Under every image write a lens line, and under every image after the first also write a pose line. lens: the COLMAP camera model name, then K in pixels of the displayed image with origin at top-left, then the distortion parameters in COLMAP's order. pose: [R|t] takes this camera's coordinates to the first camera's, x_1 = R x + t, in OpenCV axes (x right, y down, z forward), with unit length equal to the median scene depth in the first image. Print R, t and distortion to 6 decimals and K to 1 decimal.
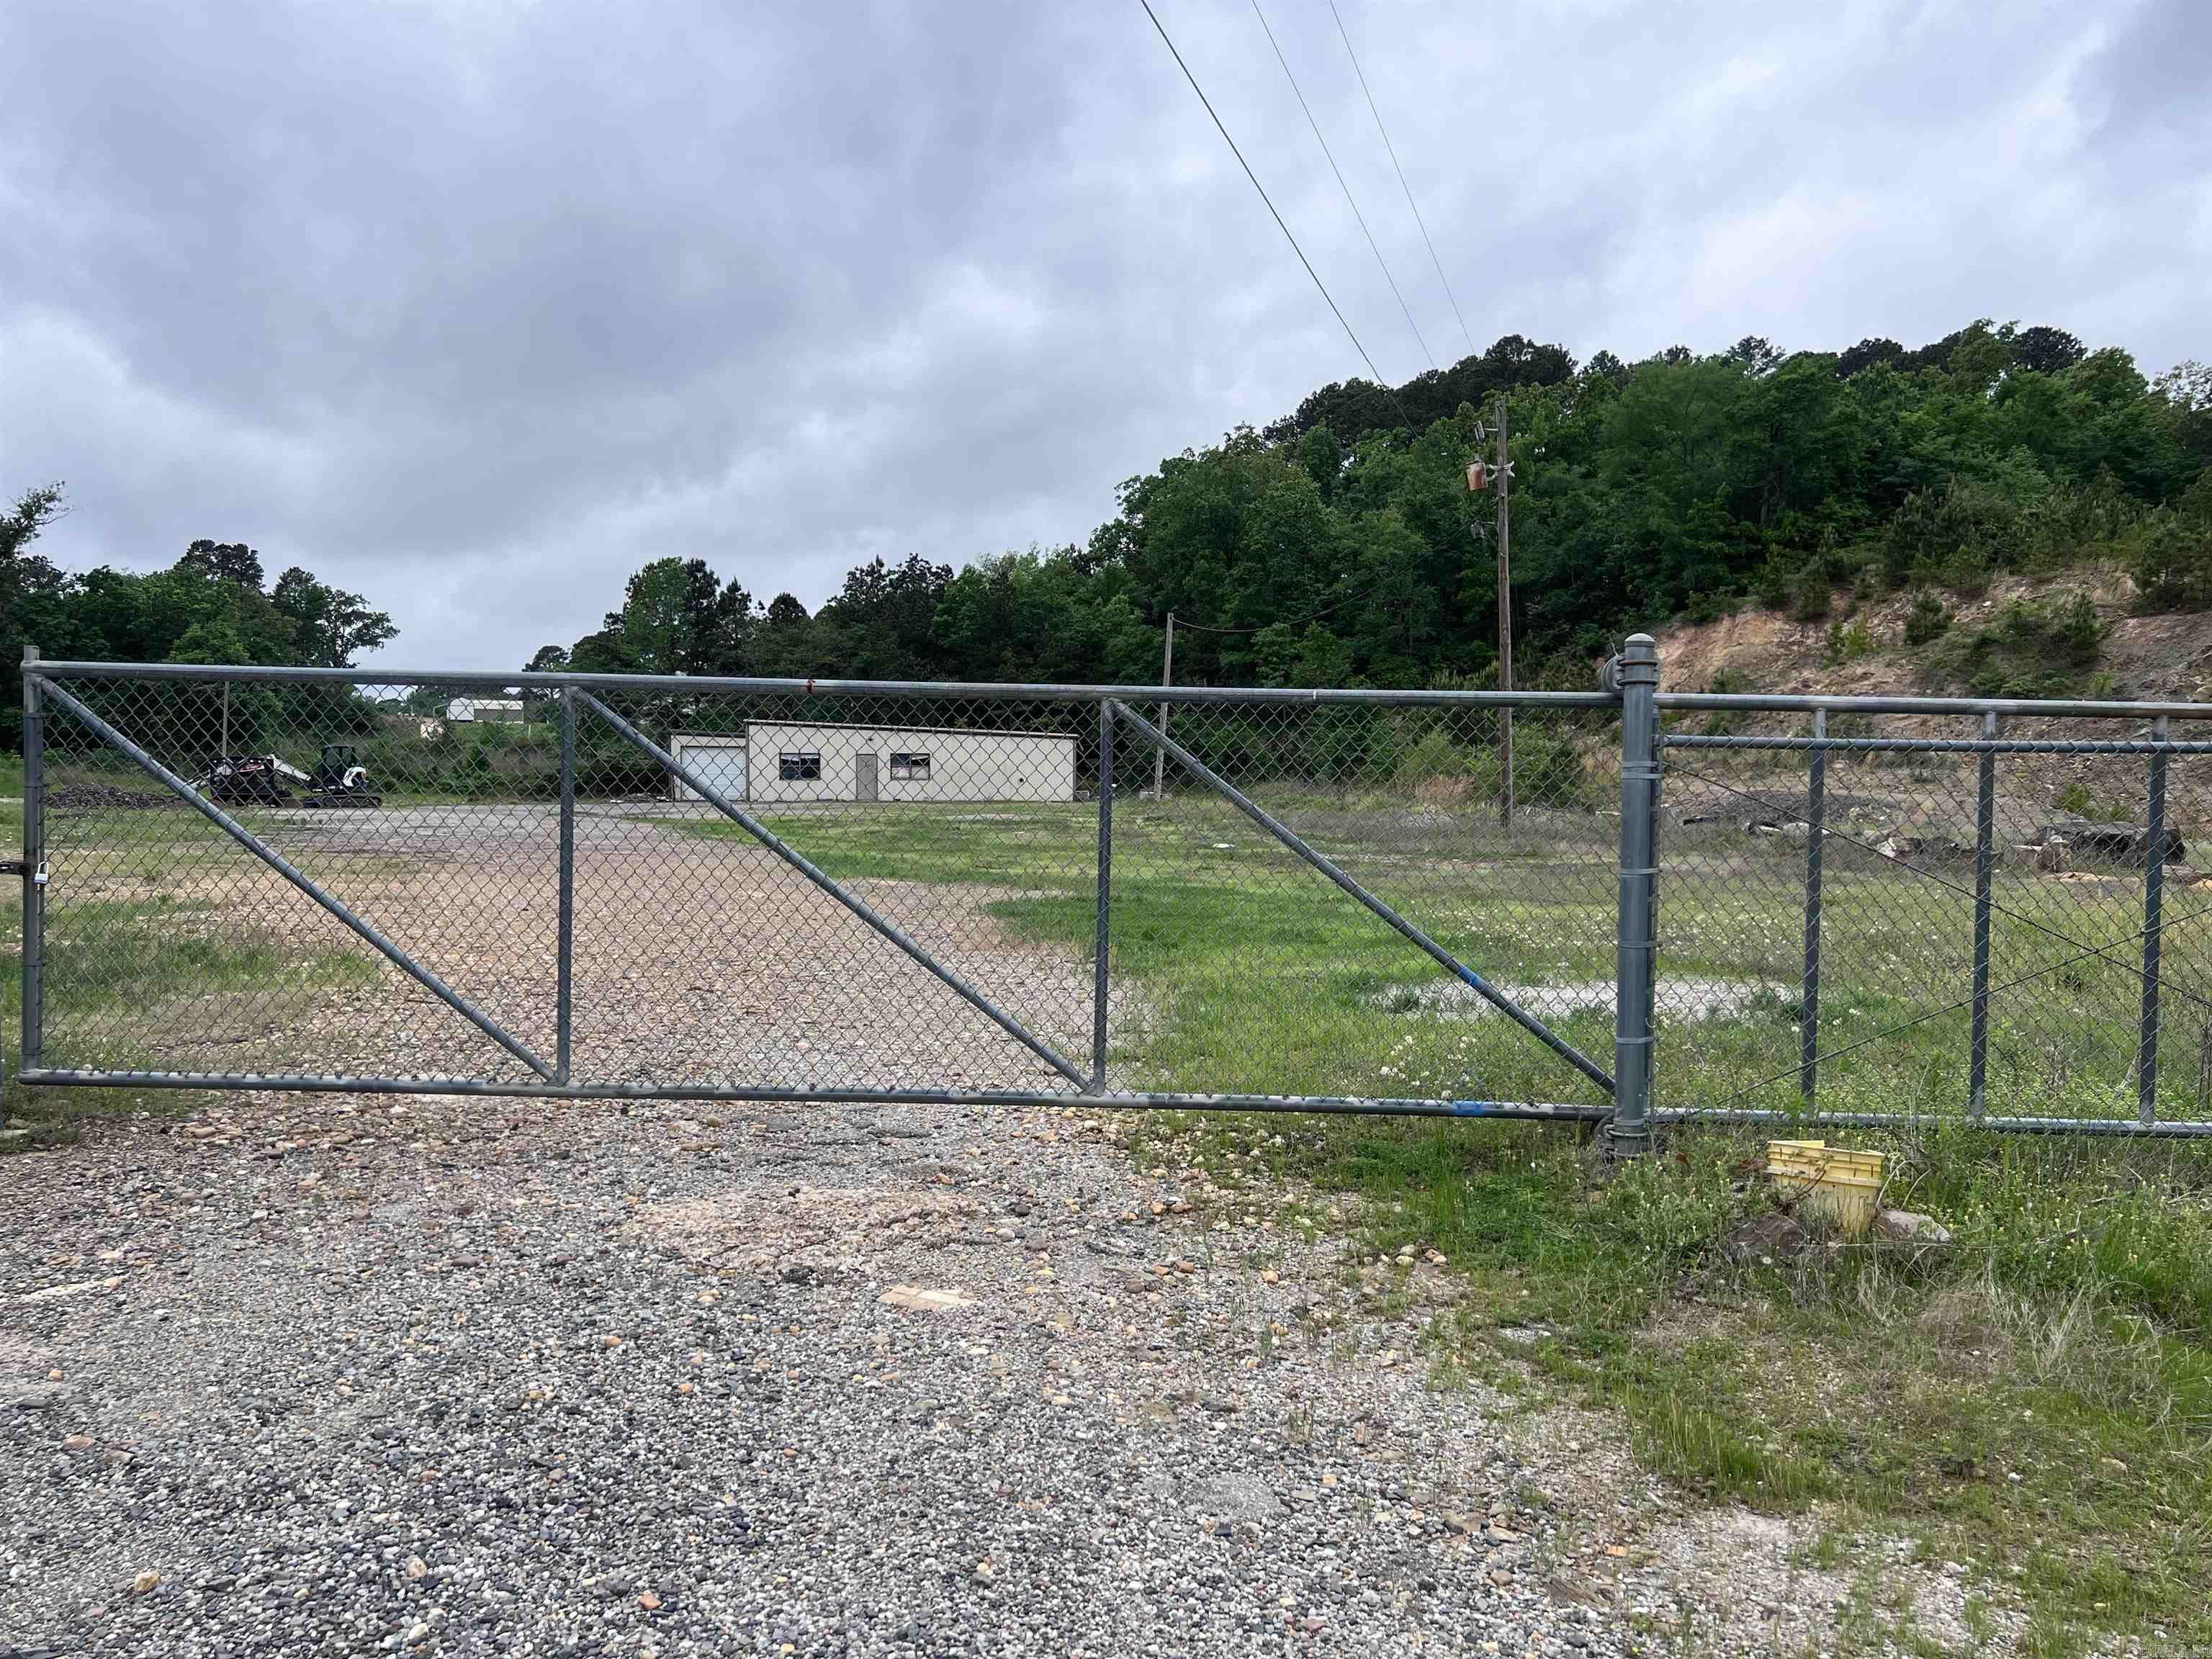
lens RADIAL K [[1637.9, 0, 1106.0], [0, 1637.9, 829.5], [0, 0, 1]] dist [0.078083, -0.077011]
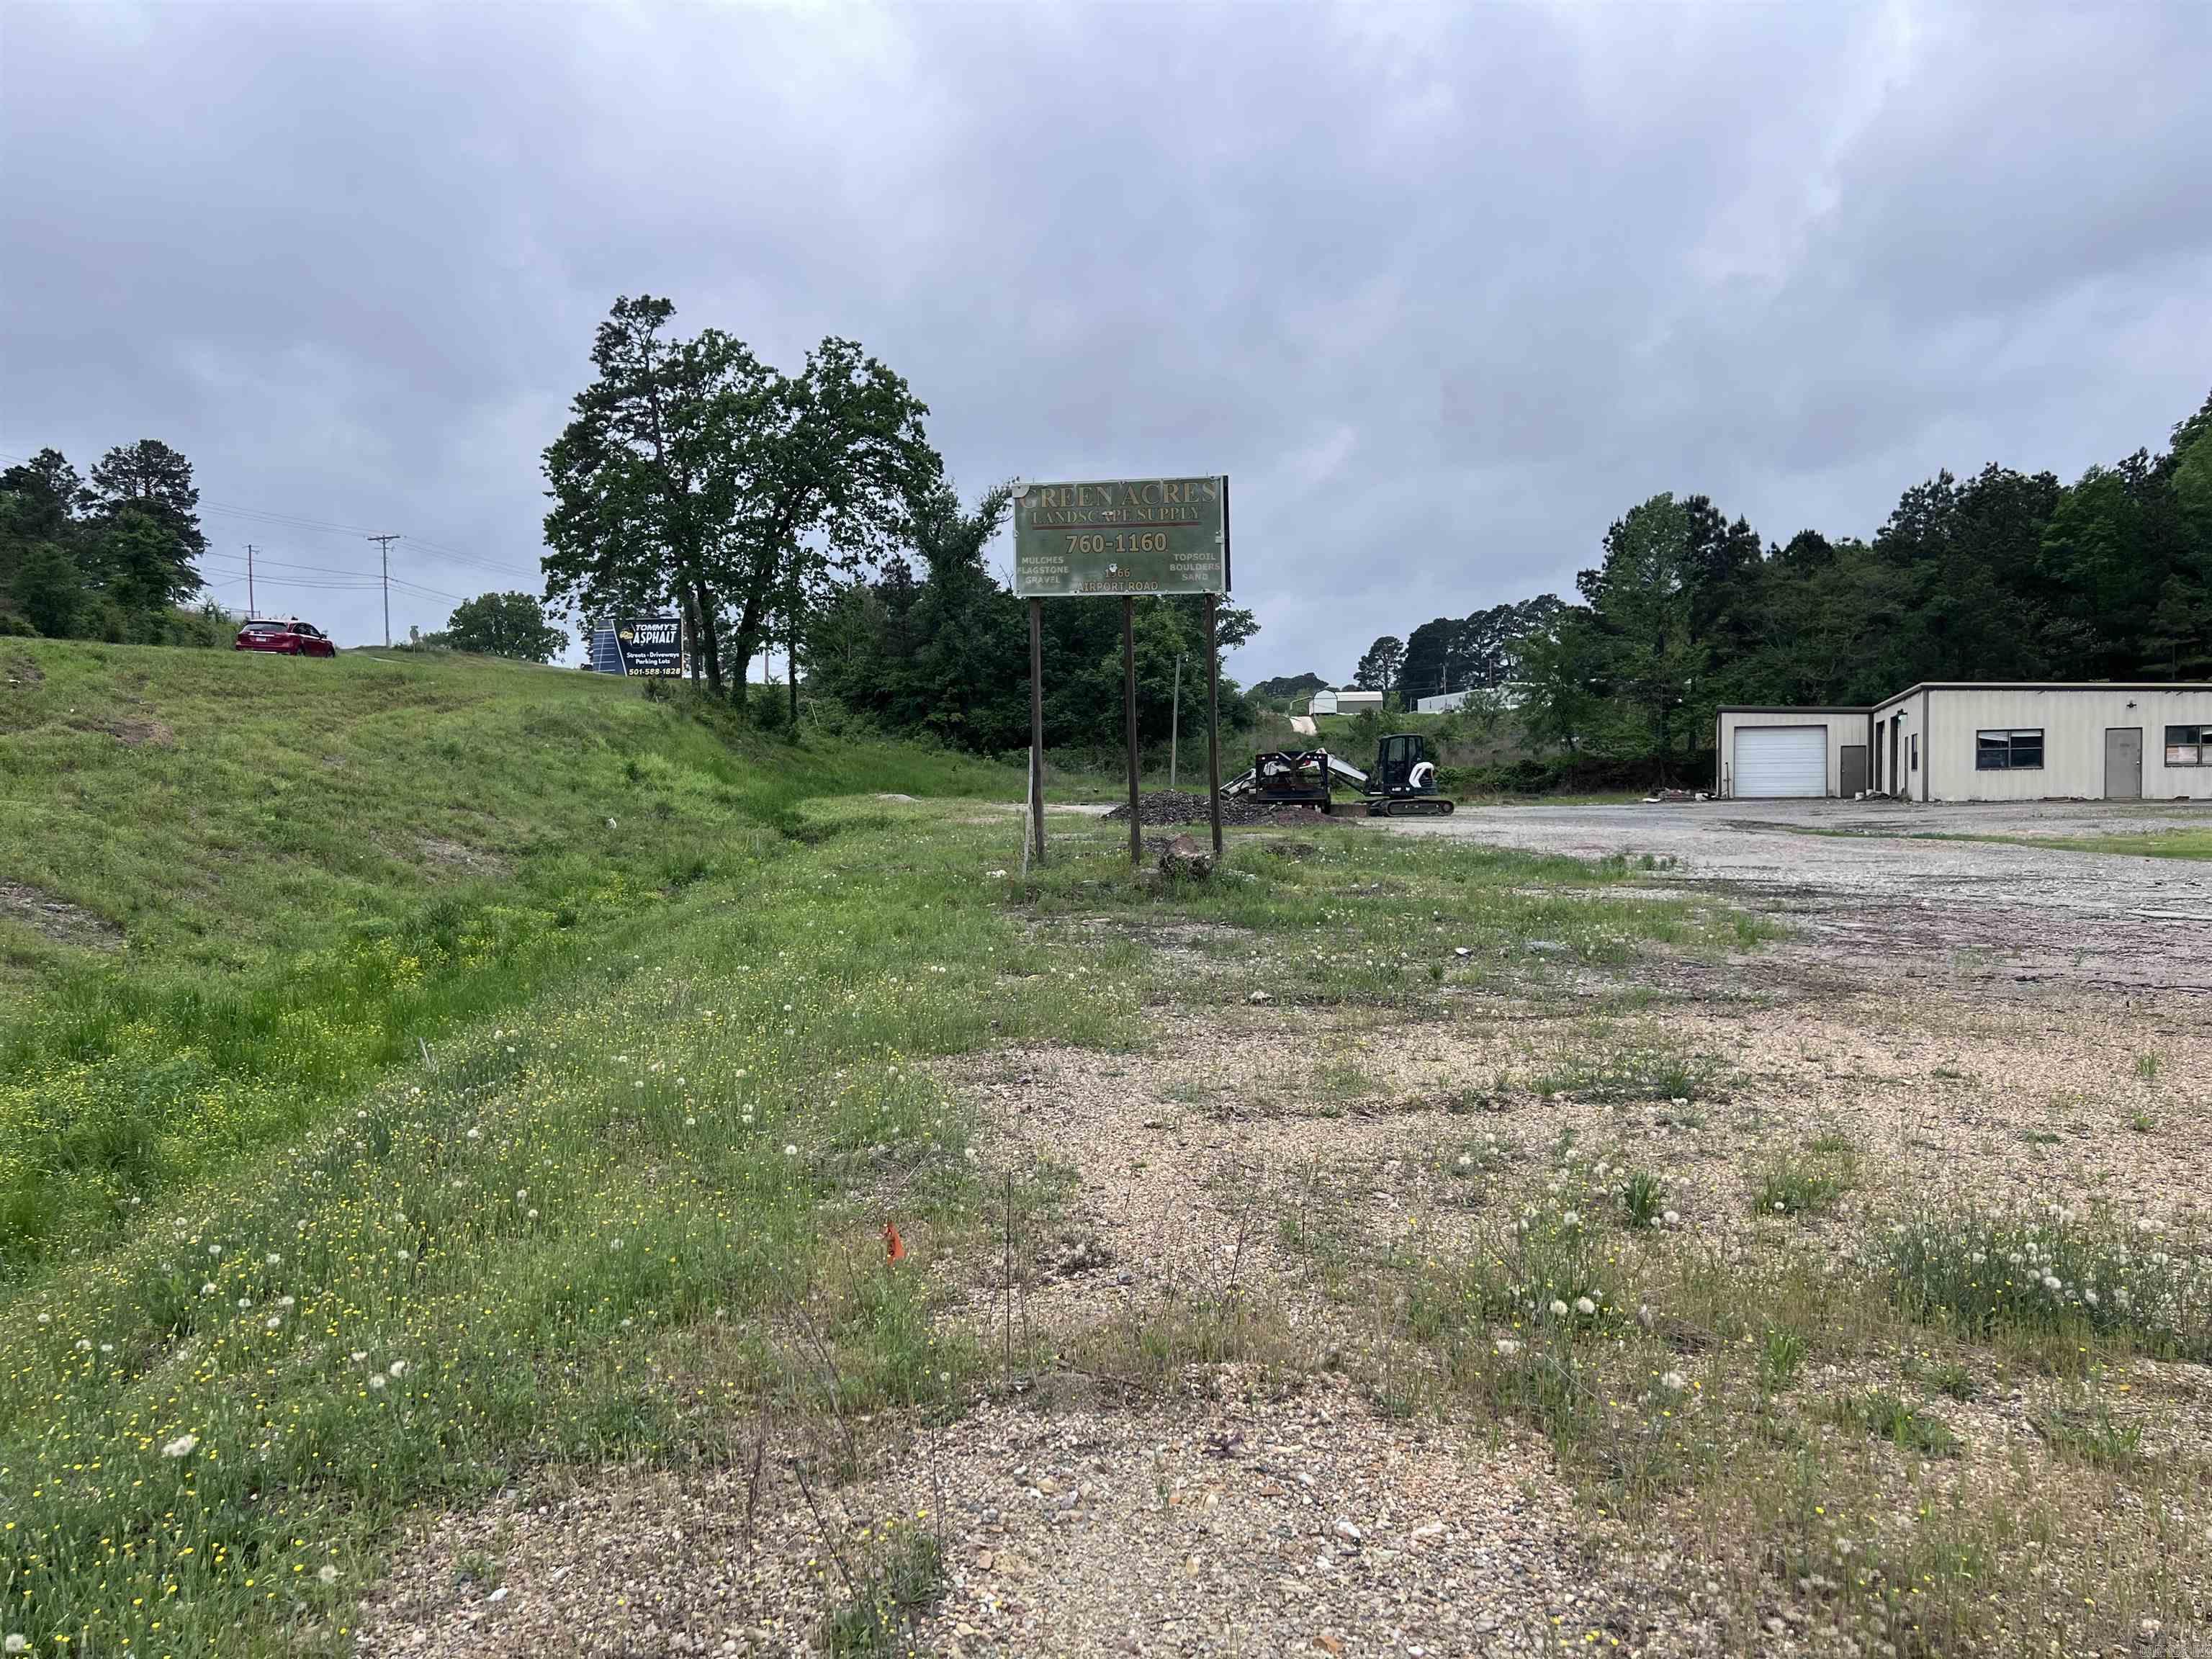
lens RADIAL K [[1637.9, 0, 1106.0], [0, 1637.9, 829.5], [0, 0, 1]] dist [0.093022, -0.129041]
pose [[0.892612, 0.002391, -0.450819, -0.144810], [0.000704, 0.999977, 0.006695, -0.007071], [0.450825, -0.006294, 0.892590, 0.153350]]
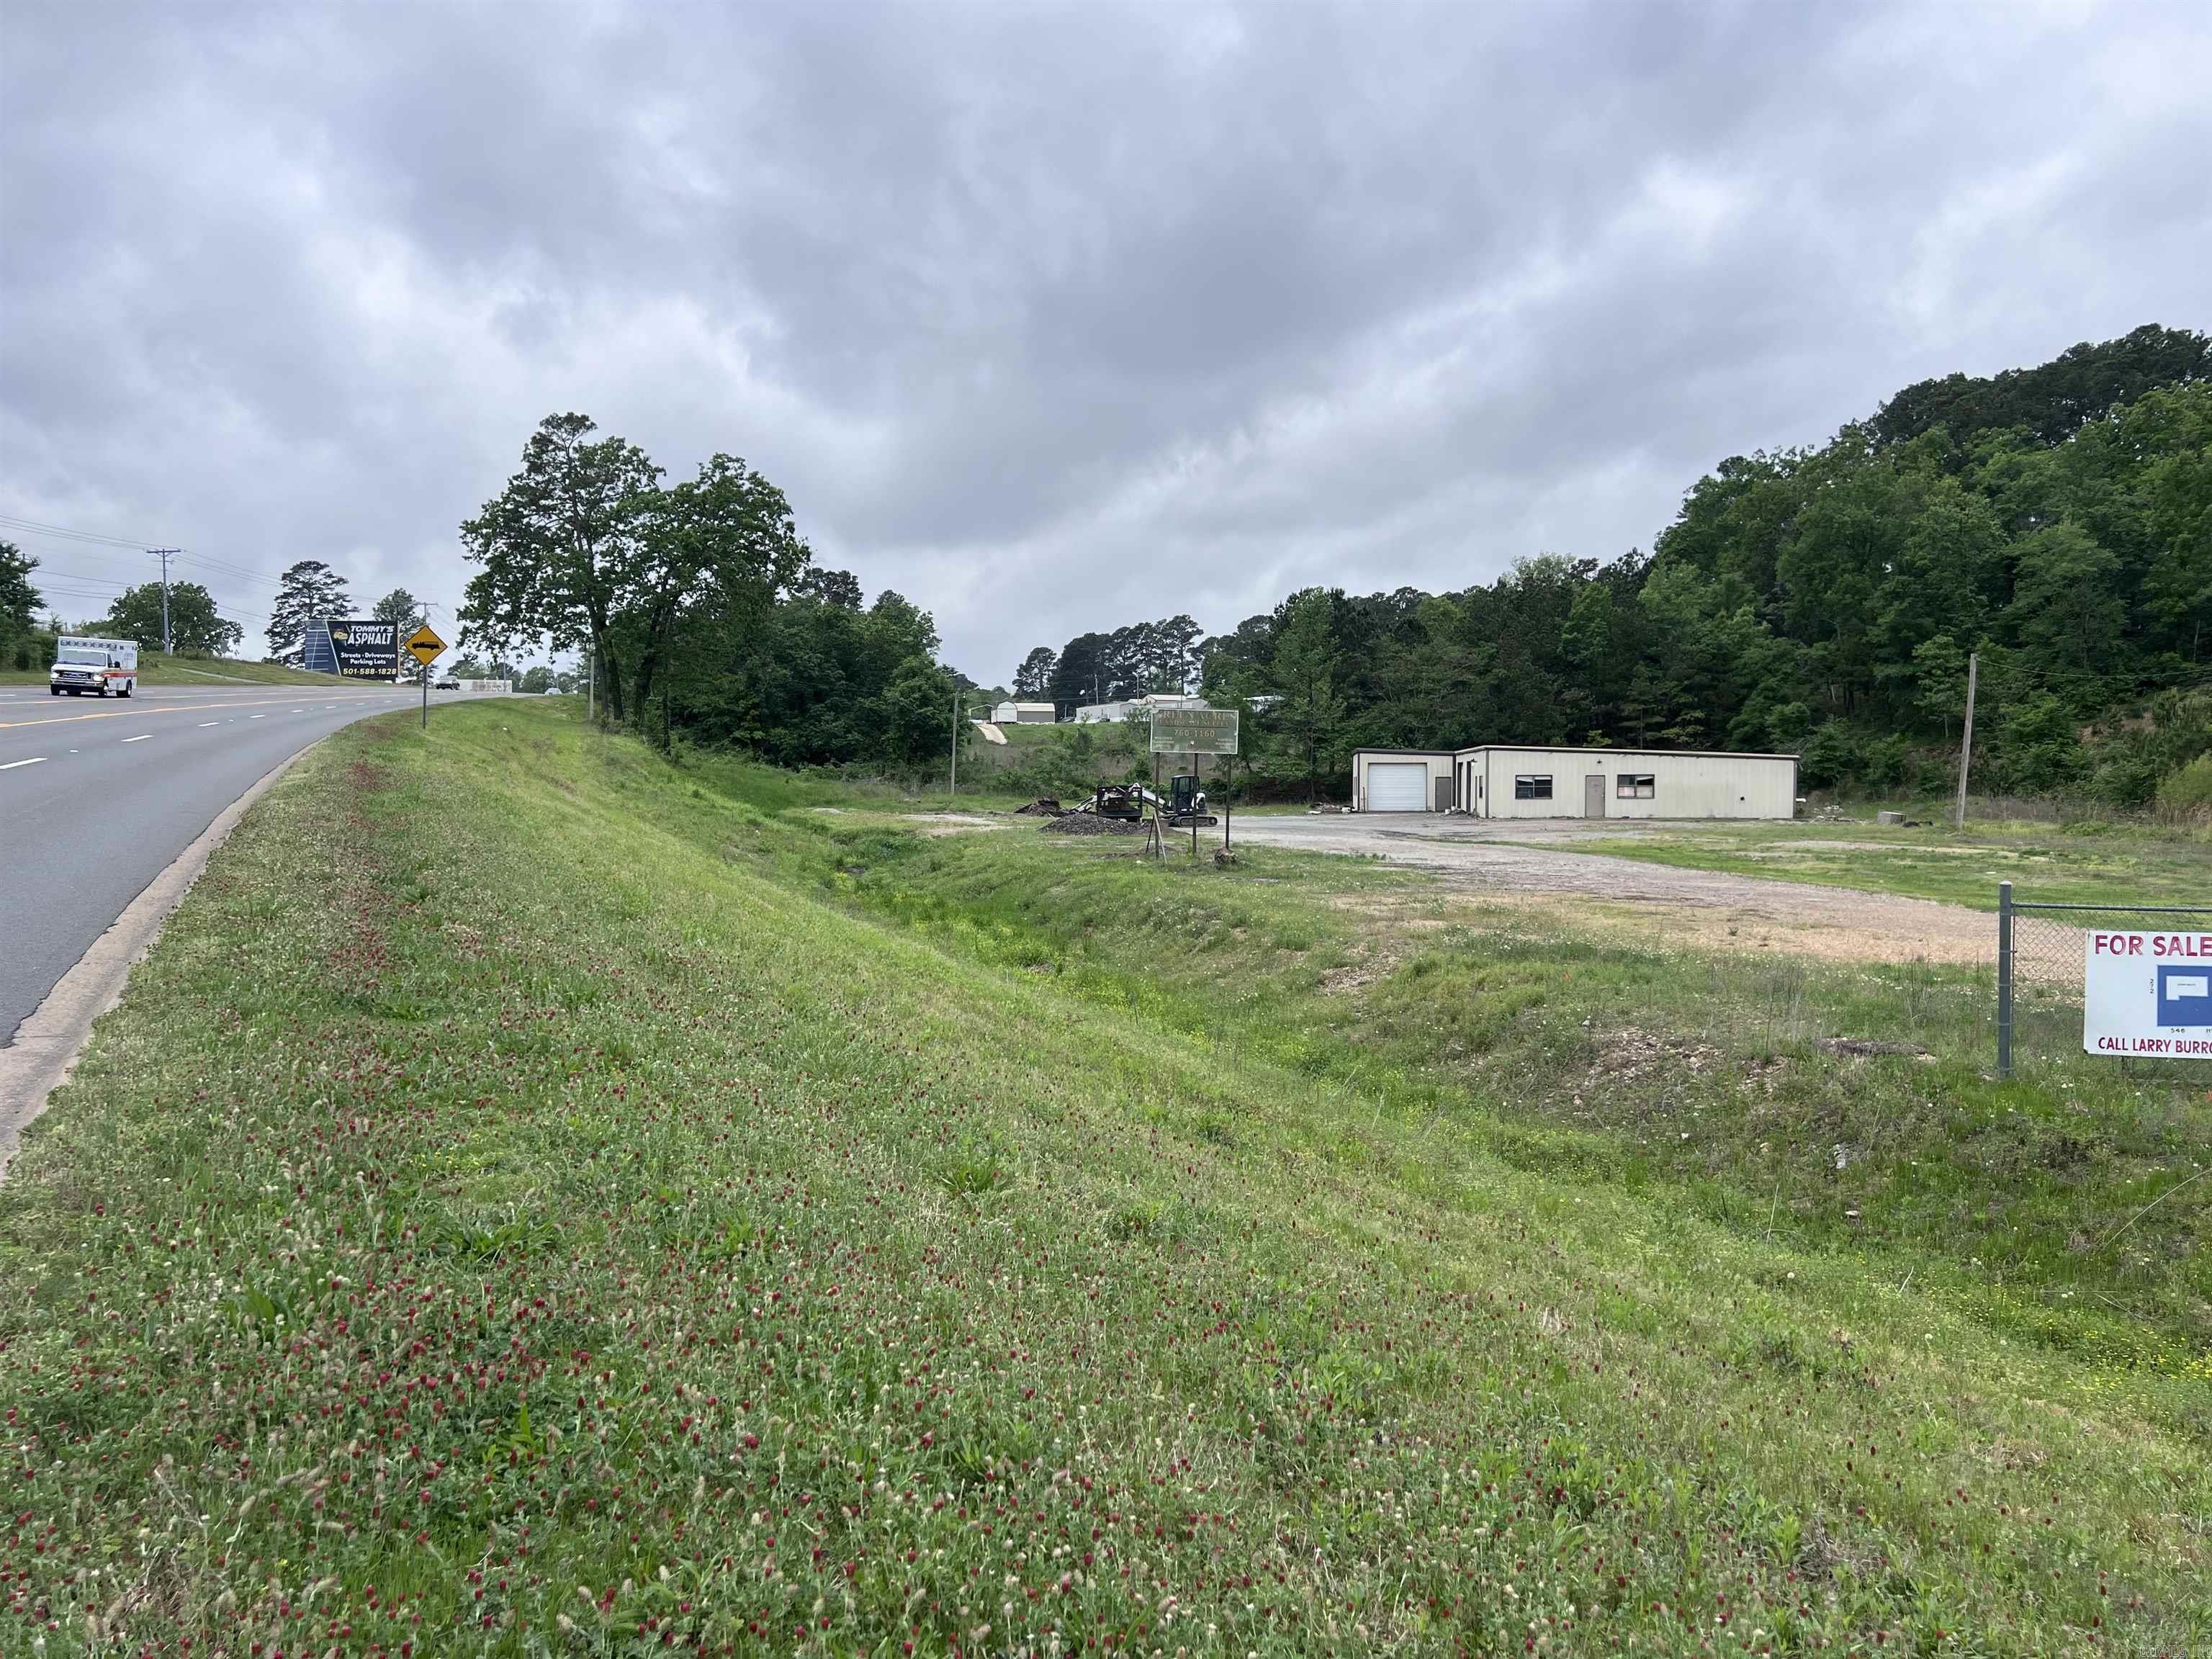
lens RADIAL K [[1637.9, 0, 1106.0], [0, 1637.9, 829.5], [0, 0, 1]] dist [0.078083, -0.077011]
pose [[0.971723, 0.007071, -0.236019, -0.141378], [-0.004491, 0.999924, 0.011466, -0.014403], [0.236082, -0.010082, 0.971681, -0.110844]]
